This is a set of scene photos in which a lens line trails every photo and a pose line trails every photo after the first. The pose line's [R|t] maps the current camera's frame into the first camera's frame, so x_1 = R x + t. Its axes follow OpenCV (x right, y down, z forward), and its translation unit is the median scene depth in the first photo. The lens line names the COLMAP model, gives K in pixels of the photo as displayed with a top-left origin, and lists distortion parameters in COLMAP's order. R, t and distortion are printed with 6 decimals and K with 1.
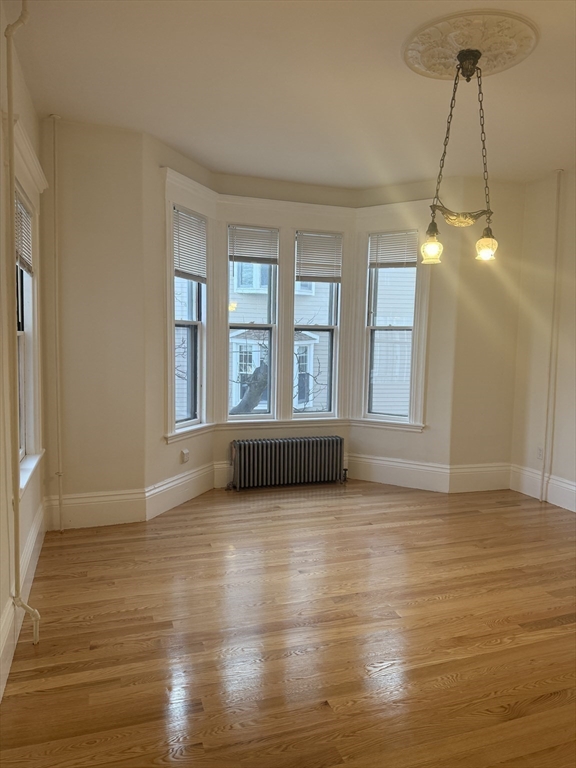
lens RADIAL K [[538.2, 0, 286.2], [0, 538.2, 387.4], [0, 0, 1]] dist [0.123770, -0.193888]
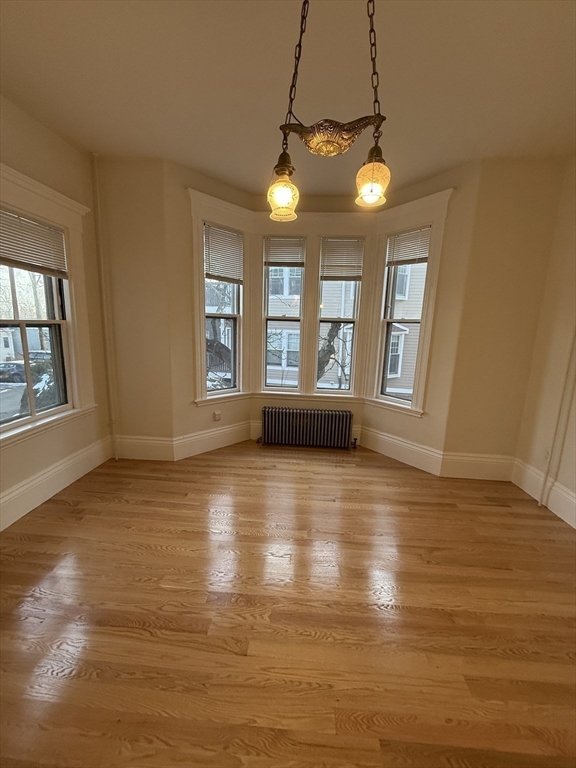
lens RADIAL K [[303.5, 0, 288.0], [0, 303.5, 384.0], [0, 0, 1]] dist [-0.000815, 0.000186]
pose [[0.921553, 0.083036, -0.379268, 0.244733], [-0.049397, 0.993999, 0.097599, -0.033187], [0.385096, -0.071208, 0.920125, 0.361342]]
